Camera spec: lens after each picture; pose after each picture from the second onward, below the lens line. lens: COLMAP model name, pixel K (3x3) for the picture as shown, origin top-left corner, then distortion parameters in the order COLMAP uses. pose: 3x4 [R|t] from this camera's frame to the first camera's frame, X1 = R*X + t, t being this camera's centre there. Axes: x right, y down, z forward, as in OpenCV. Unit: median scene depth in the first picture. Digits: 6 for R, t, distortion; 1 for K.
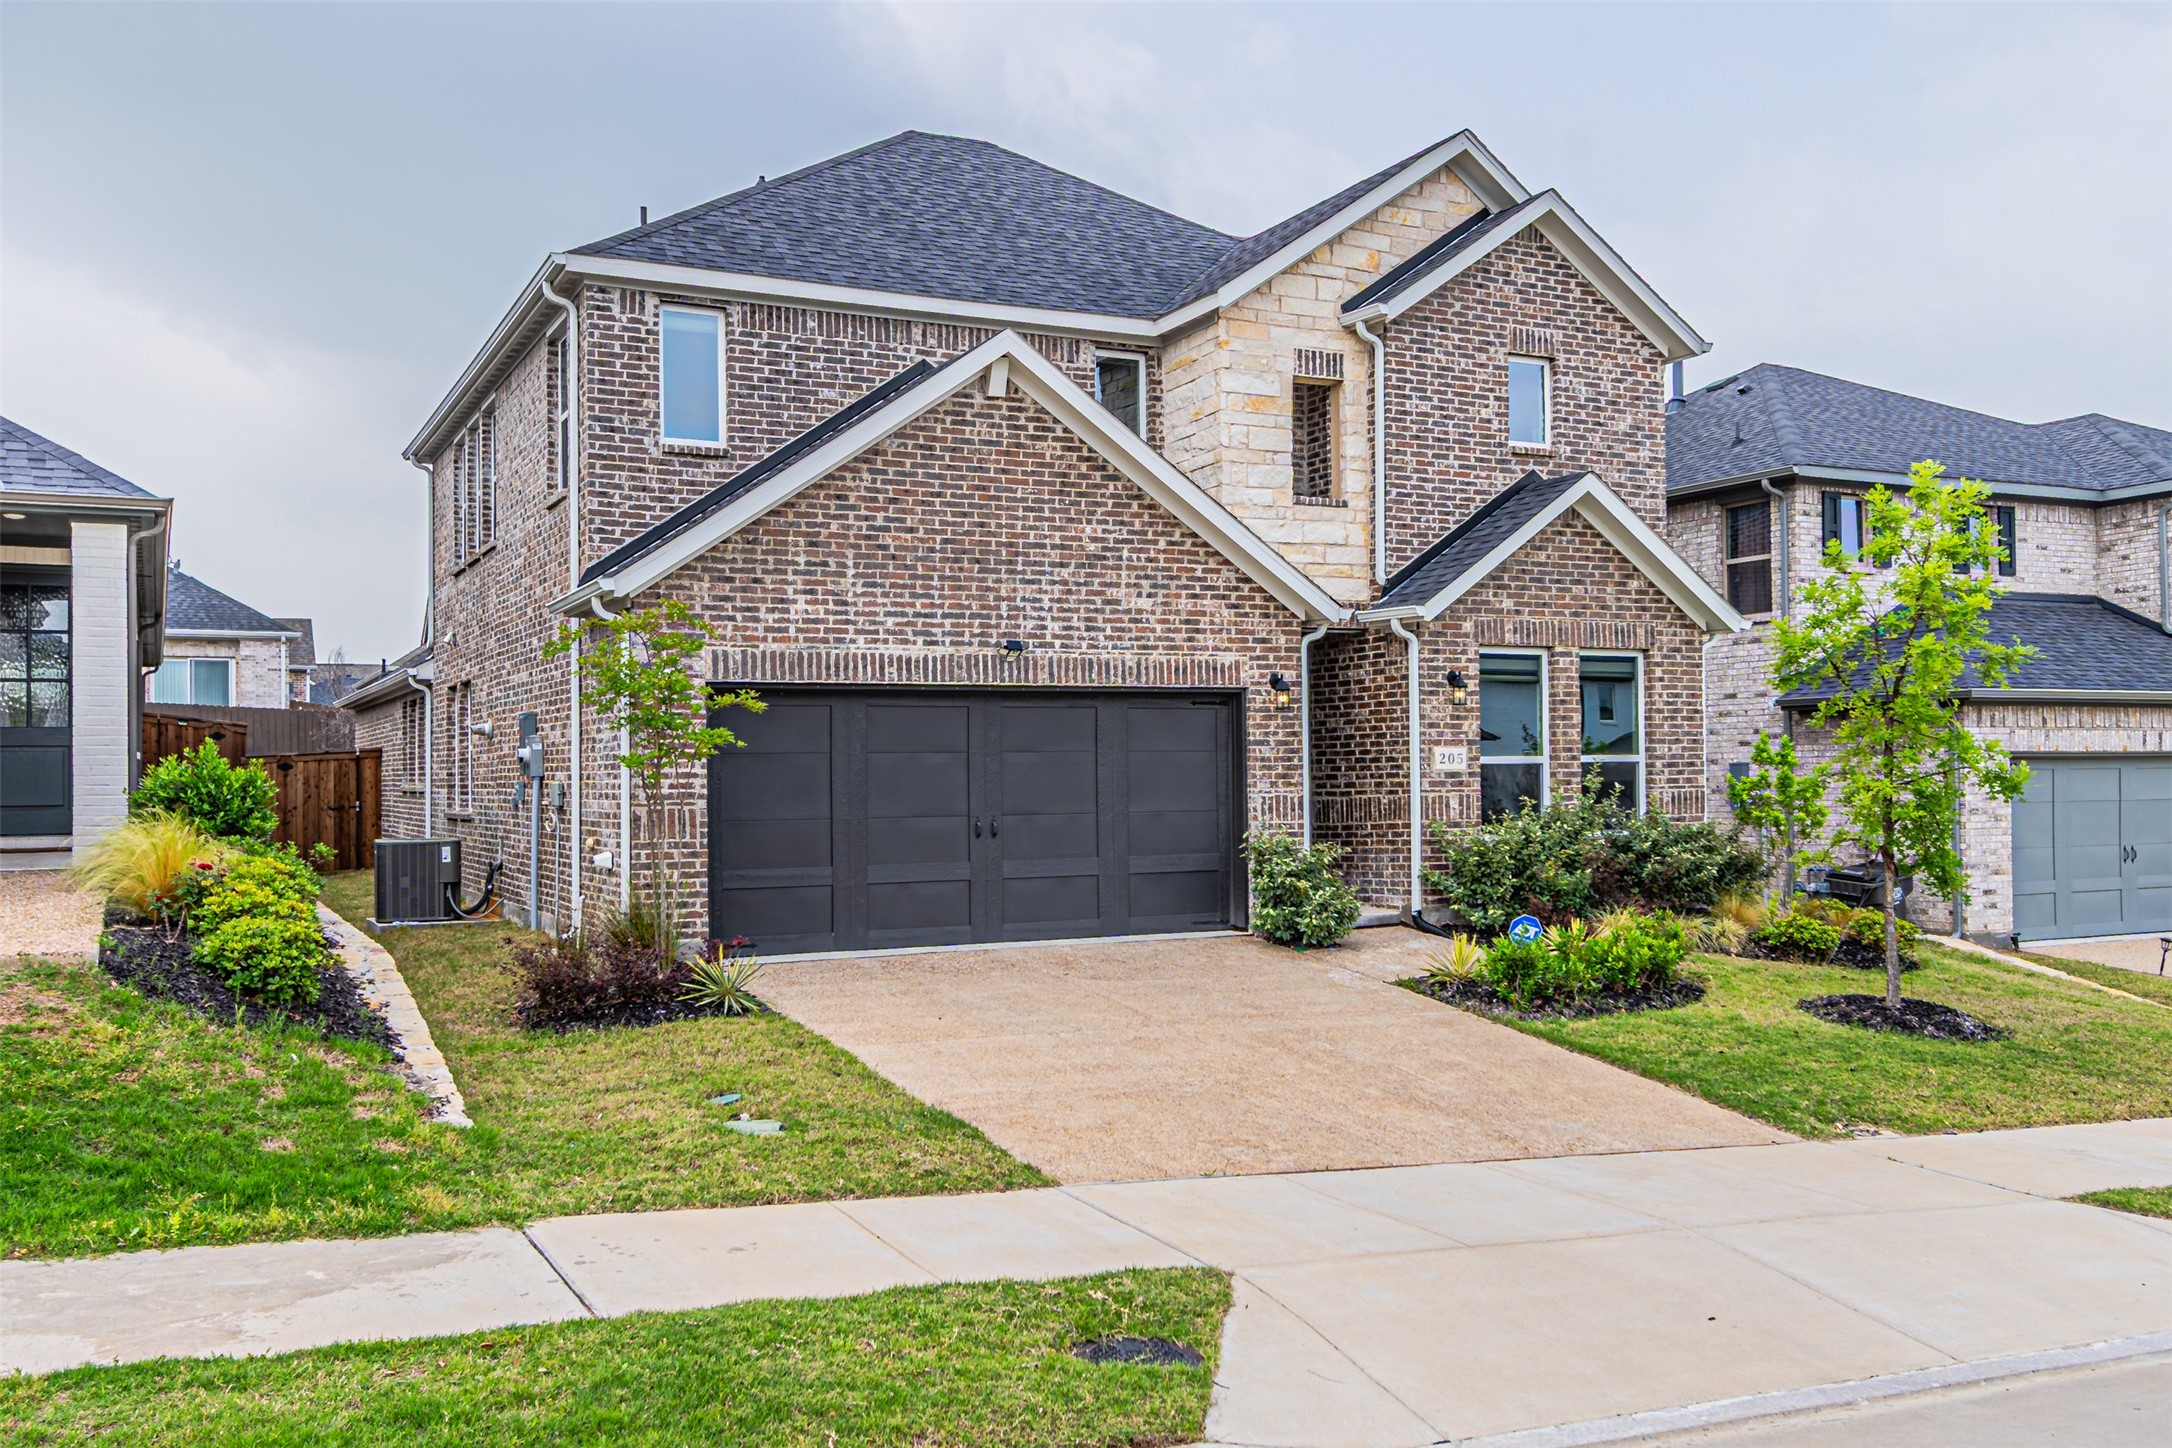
lens RADIAL K [[1838.3, 0, 1084.5], [0, 1838.3, 730.9], [0, 0, 1]] dist [0.010607, 0.001725]
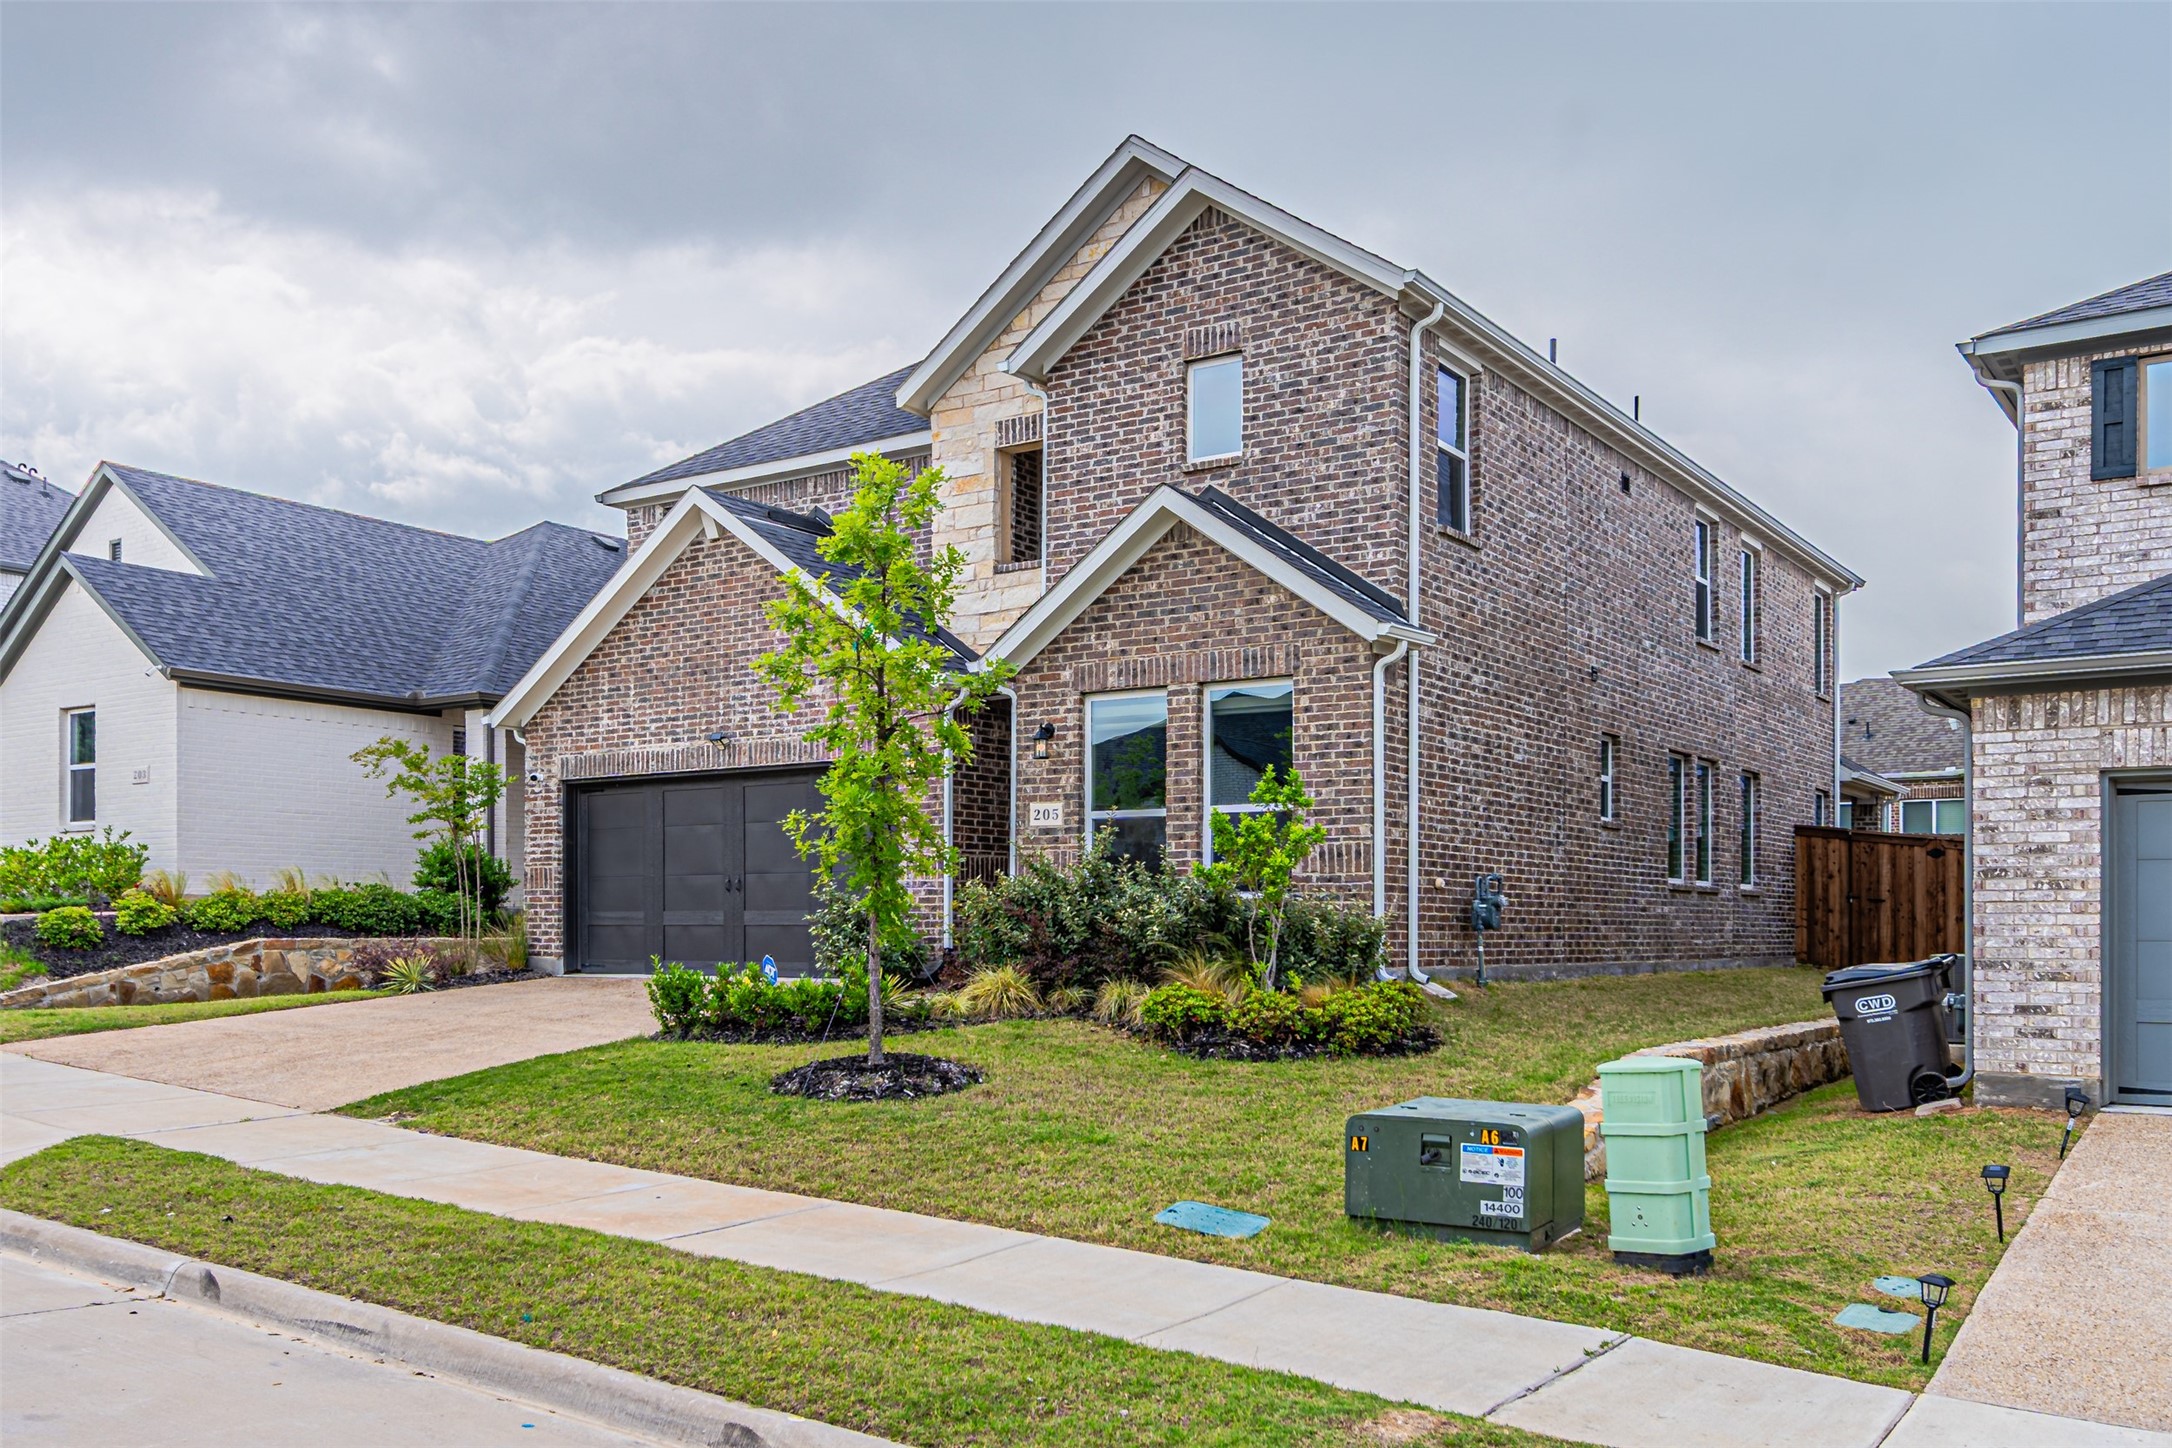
lens RADIAL K [[1838.3, 0, 1057.7], [0, 1838.3, 891.7], [0, 0, 1]] dist [0.010607, 0.001725]
pose [[0.480012, -0.004885, -0.877248, 1.016473], [0.015718, 0.999872, 0.003033, 0.051118], [0.877121, -0.015245, 0.480027, 0.525216]]
